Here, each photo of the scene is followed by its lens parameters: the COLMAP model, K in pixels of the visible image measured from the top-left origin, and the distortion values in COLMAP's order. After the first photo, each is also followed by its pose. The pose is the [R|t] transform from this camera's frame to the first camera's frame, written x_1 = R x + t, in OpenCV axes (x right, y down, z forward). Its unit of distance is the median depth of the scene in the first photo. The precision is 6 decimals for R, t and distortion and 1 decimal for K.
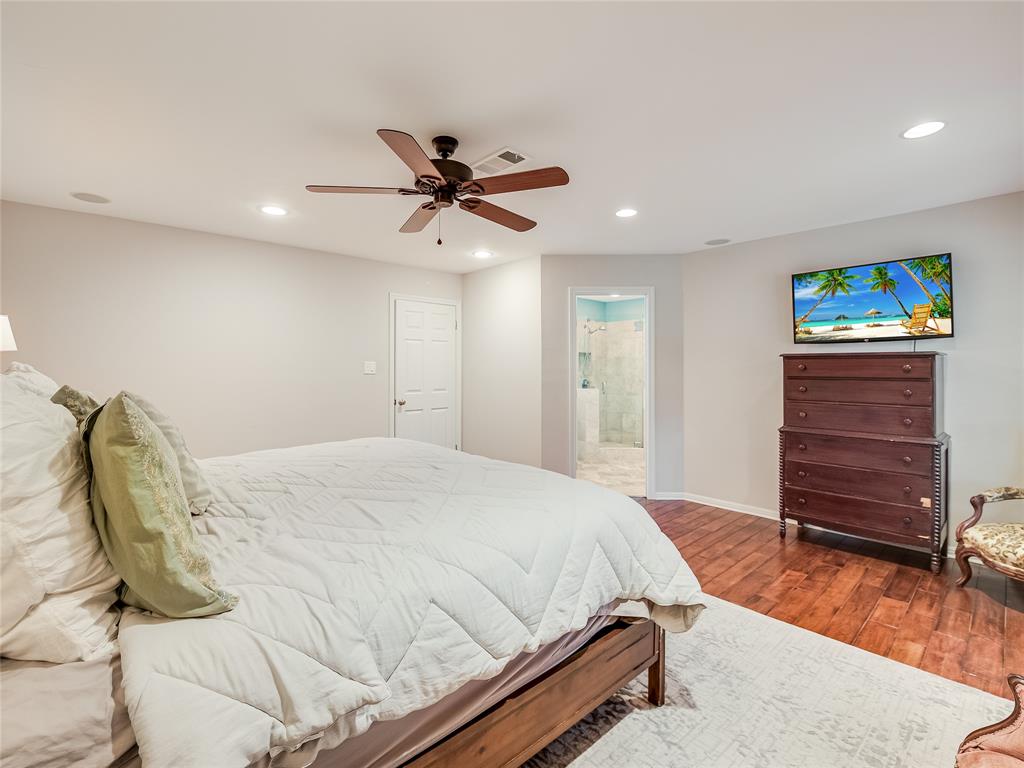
lens RADIAL K [[494.1, 0, 513.2], [0, 494.1, 366.1], [0, 0, 1]] dist [-0.000683, -0.001783]
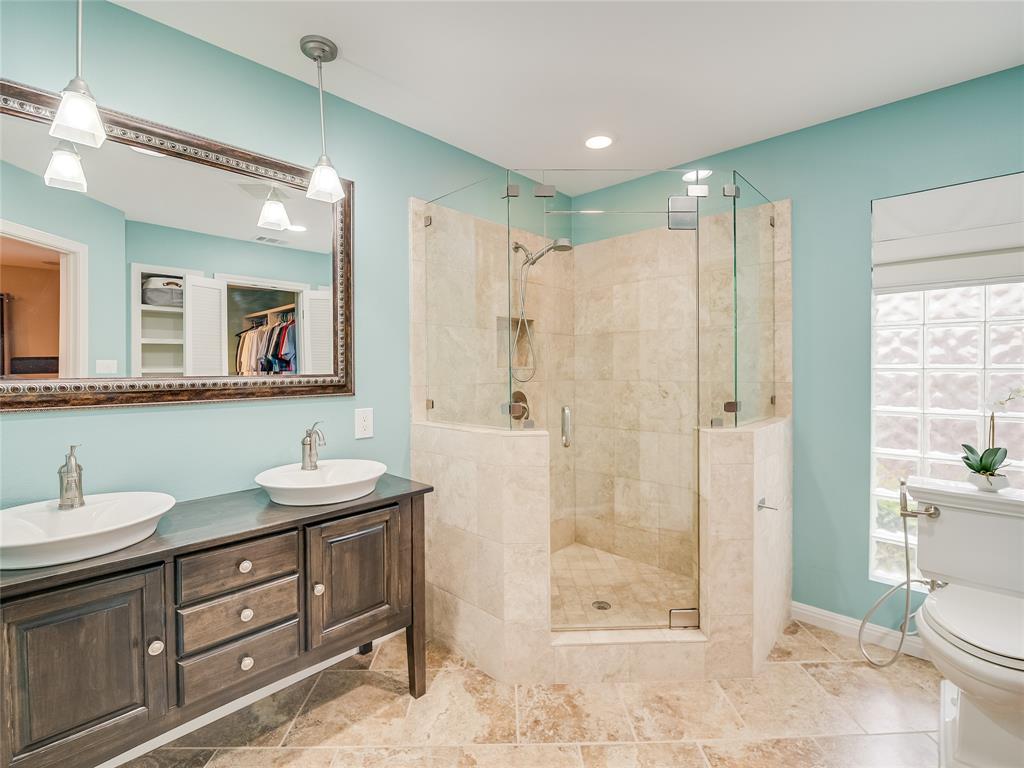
lens RADIAL K [[474.2, 0, 507.9], [0, 474.2, 371.0], [0, 0, 1]] dist [-0.000695, -0.009457]
pose [[0.998321, -0.003649, 0.057800, 0.117934], [0.002530, 0.999808, 0.019427, 0.005197], [-0.057860, -0.019248, 0.998139, 0.642375]]
